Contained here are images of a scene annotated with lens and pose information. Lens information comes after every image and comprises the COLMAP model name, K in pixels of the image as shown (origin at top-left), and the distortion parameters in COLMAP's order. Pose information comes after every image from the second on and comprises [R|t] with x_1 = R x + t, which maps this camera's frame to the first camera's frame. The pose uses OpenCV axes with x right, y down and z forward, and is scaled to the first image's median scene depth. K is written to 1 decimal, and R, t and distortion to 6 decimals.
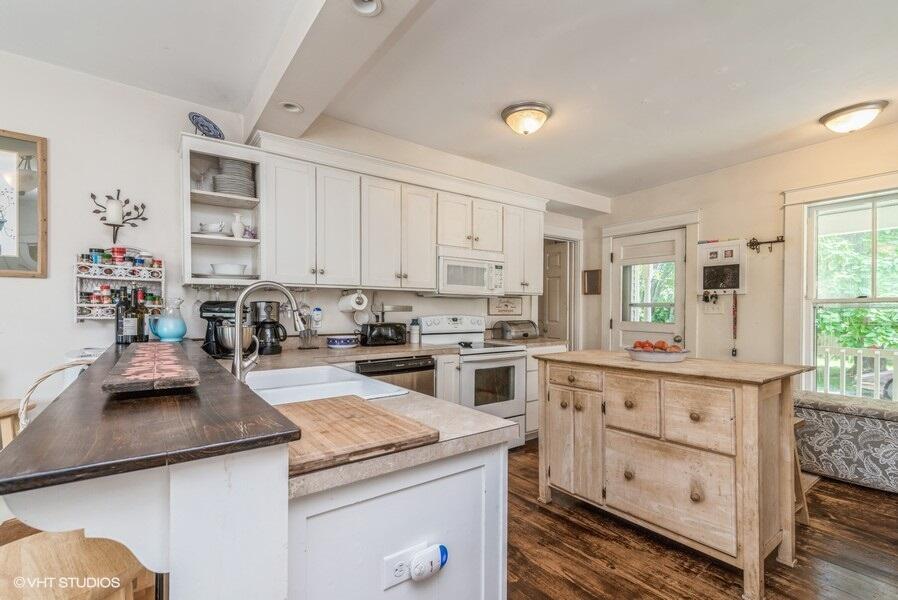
lens RADIAL K [[401.9, 0, 447.5], [0, 401.9, 309.4], [0, 0, 1]] dist [0.002029, 0.000271]
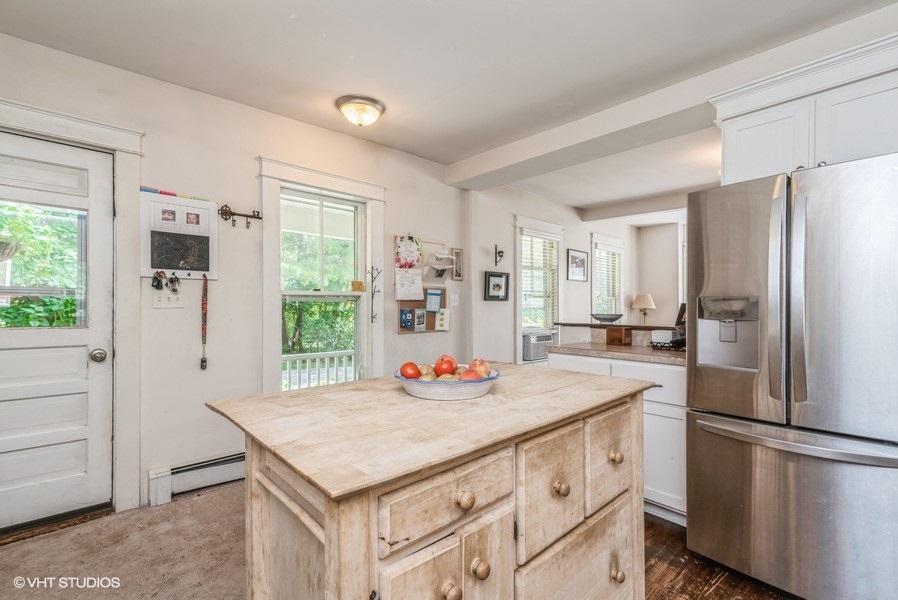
lens RADIAL K [[401.9, 0, 449.9], [0, 401.9, 306.1], [0, 0, 1]] dist [0.002029, 0.000271]
pose [[-0.106857, -0.004399, 0.994265, -0.017563], [-0.003534, 0.999986, 0.004044, 0.003945], [-0.994268, -0.003082, -0.106871, 0.666341]]
